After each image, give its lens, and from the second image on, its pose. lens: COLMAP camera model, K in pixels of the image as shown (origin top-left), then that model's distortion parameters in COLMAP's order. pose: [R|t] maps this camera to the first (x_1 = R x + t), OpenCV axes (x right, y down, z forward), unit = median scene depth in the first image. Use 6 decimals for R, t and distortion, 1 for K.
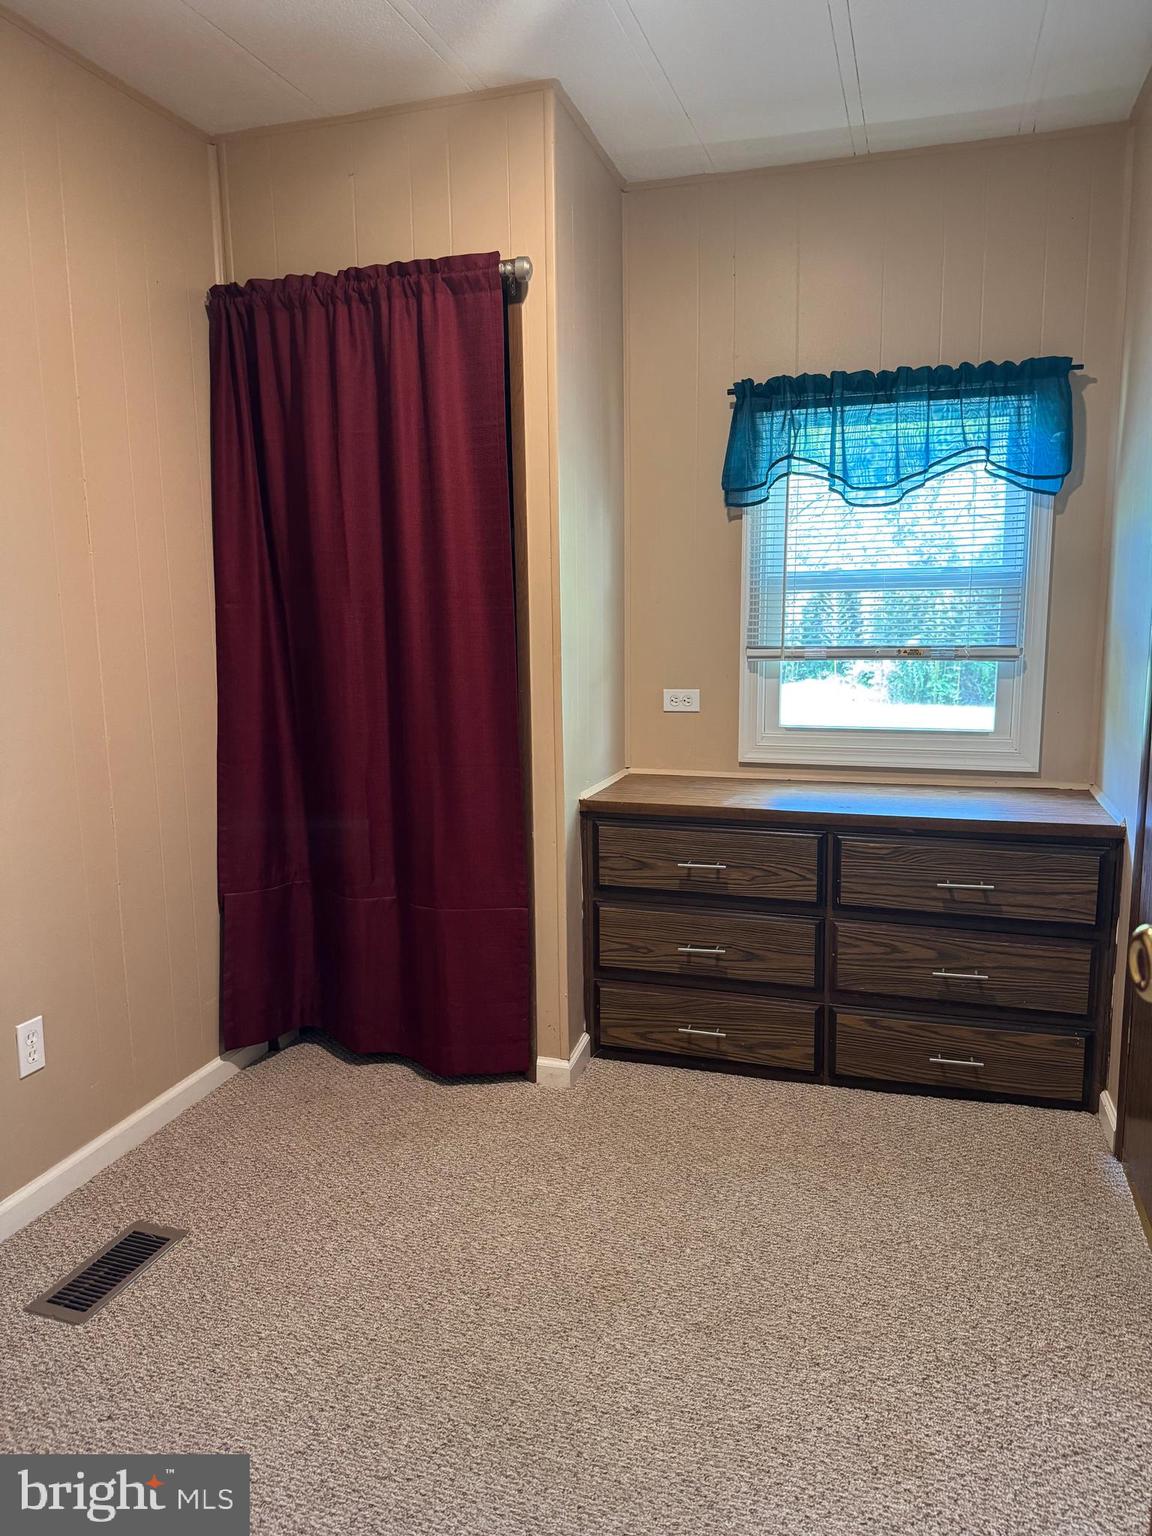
lens RADIAL K [[1052.5, 0, 576.0], [0, 1052.5, 768.0], [0, 0, 1]] dist [0.004913, -0.043244]
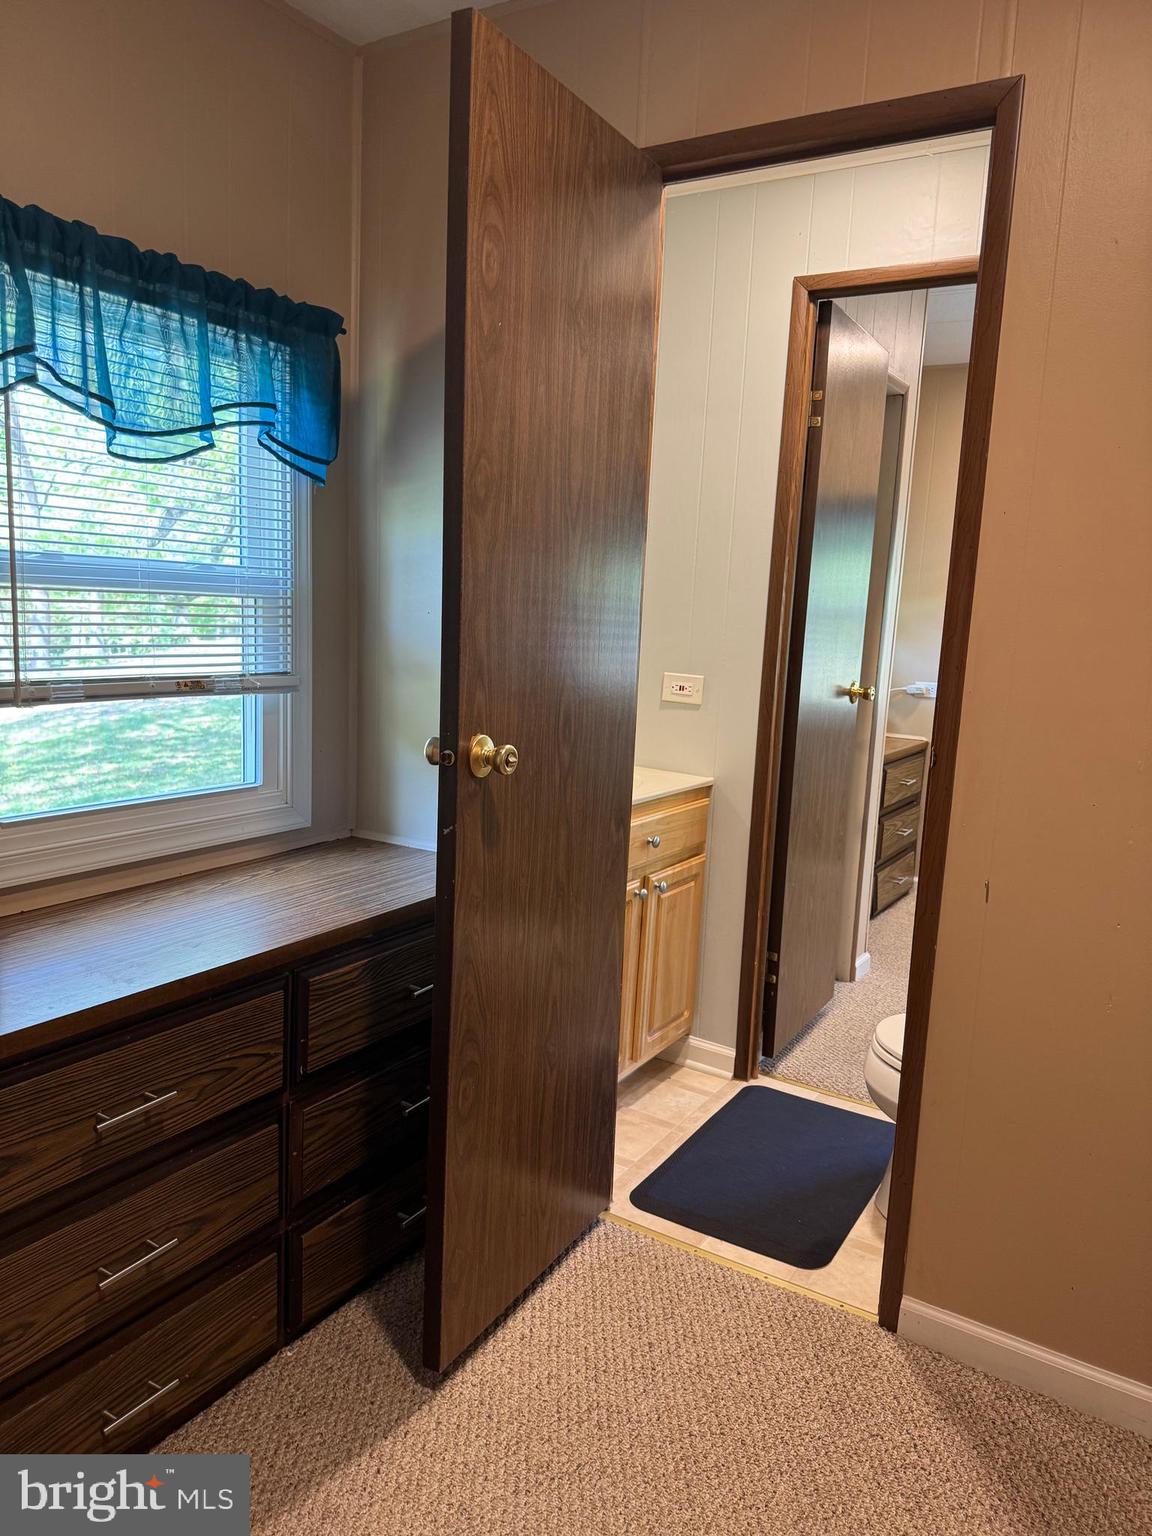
lens RADIAL K [[1052.5, 0, 576.0], [0, 1052.5, 768.0], [0, 0, 1]] dist [0.004913, -0.043244]
pose [[0.249252, -0.119523, 0.961035, -0.299537], [0.117067, 0.988796, 0.092613, -0.095606], [-0.961337, 0.089421, 0.260452, 0.615142]]
